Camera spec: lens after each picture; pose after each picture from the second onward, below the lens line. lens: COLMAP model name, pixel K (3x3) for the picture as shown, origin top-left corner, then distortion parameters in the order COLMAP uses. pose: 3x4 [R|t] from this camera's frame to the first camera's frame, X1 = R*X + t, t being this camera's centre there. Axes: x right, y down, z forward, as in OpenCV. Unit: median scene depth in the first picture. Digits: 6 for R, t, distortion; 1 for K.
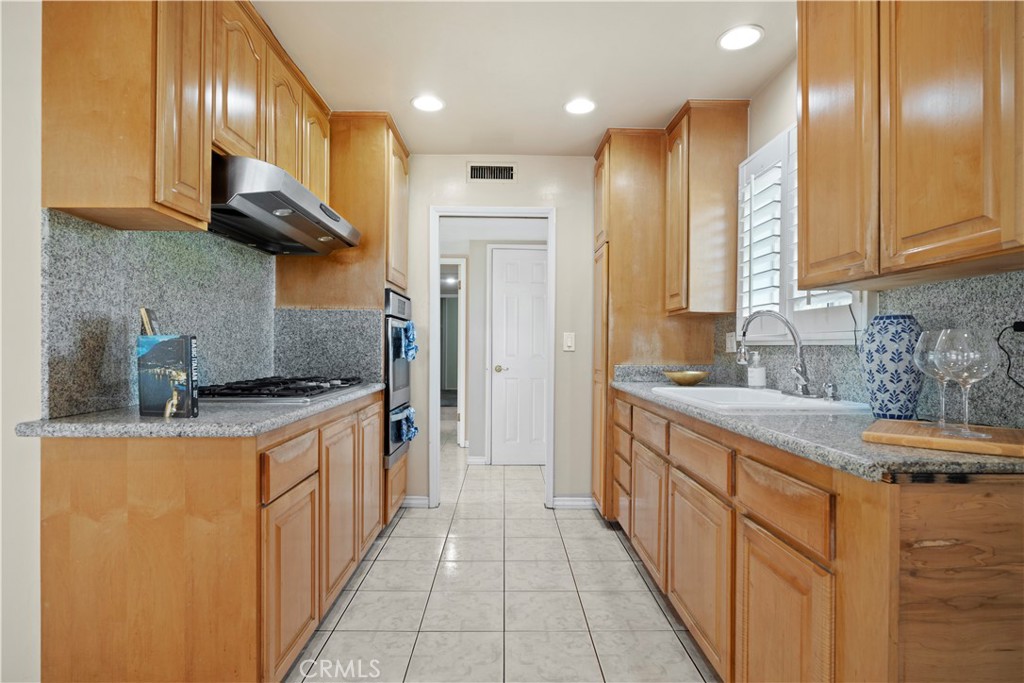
lens RADIAL K [[528.5, 0, 511.7], [0, 528.5, 344.6], [0, 0, 1]] dist [0.004978, 0.003229]
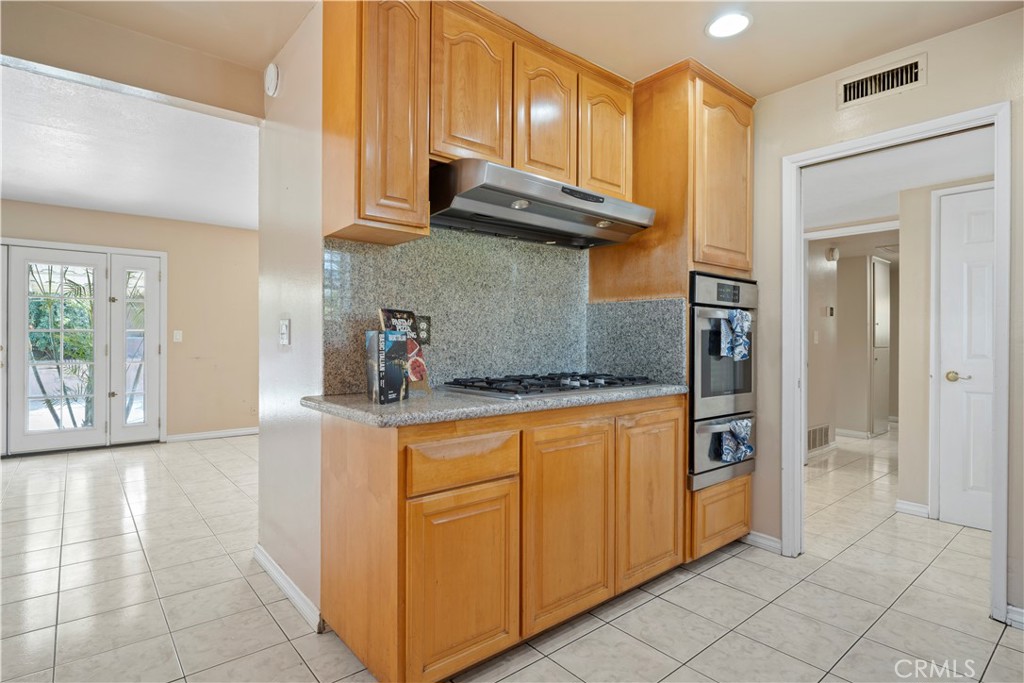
lens RADIAL K [[528.5, 0, 514.7], [0, 528.5, 336.5], [0, 0, 1]] dist [0.004978, 0.003229]
pose [[0.637402, -0.008840, -0.770480, 0.226342], [0.001747, 0.999948, -0.010027, 0.003405], [0.770529, 0.005045, 0.637385, 0.264211]]
